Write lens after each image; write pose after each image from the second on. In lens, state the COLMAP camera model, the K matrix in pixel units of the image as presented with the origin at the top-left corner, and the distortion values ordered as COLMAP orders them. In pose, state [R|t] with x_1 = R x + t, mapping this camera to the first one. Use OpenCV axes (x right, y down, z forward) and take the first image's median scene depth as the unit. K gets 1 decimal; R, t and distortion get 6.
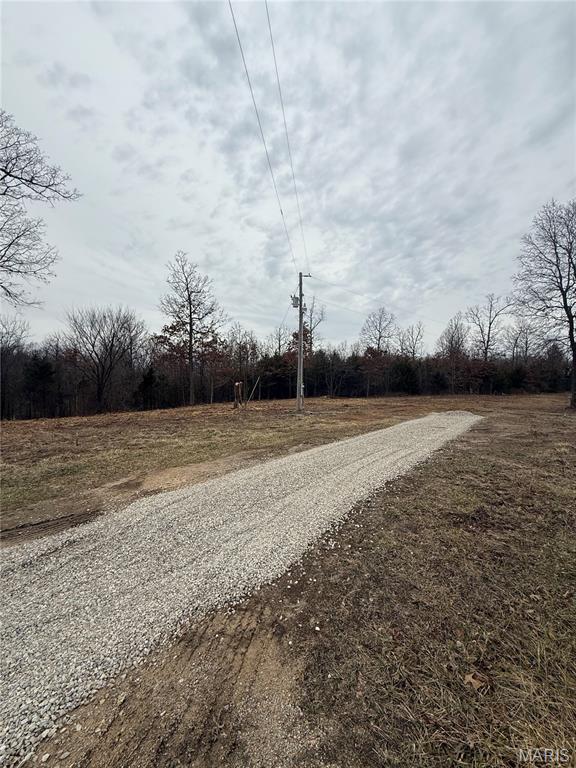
lens RADIAL K [[304.7, 0, 287.5], [0, 304.7, 380.7], [0, 0, 1]] dist [0.001633, 0.000323]
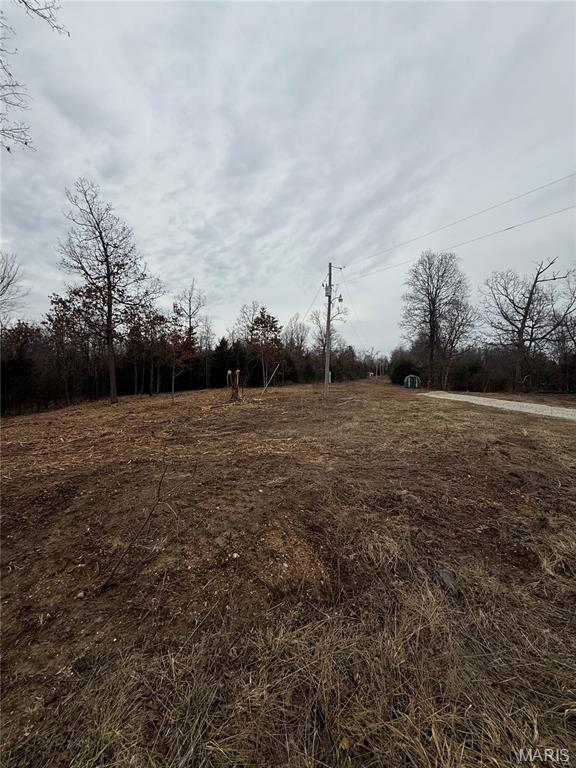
lens RADIAL K [[304.7, 0, 283.3], [0, 304.7, 386.9], [0, 0, 1]] dist [0.001633, 0.000323]
pose [[0.787761, -0.027148, 0.615382, -0.441245], [-0.001920, 0.998915, 0.046526, 0.010012], [-0.615978, -0.037833, 0.786855, 0.164426]]
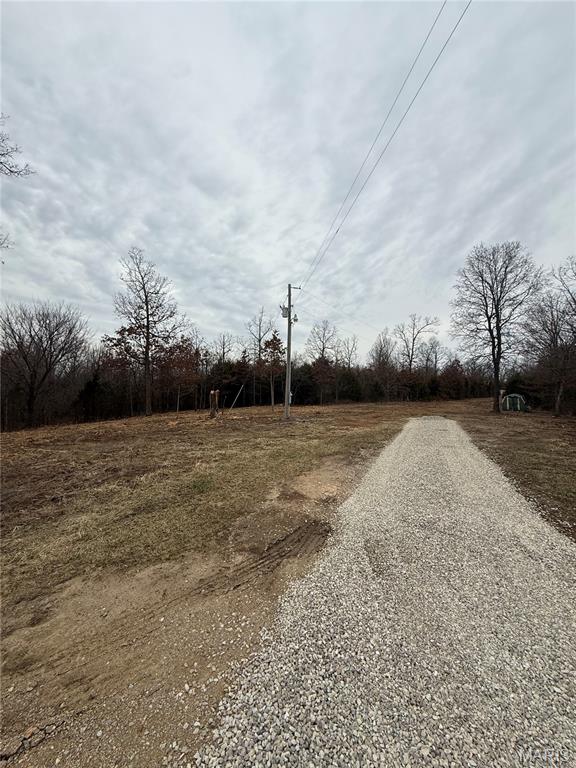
lens RADIAL K [[304.7, 0, 291.1], [0, 304.7, 379.6], [0, 0, 1]] dist [0.001633, 0.000323]
pose [[0.969698, 0.010358, 0.244086, -0.121608], [-0.003032, 0.999534, -0.030370, -0.000155], [-0.244287, 0.028710, 0.969278, 0.003939]]
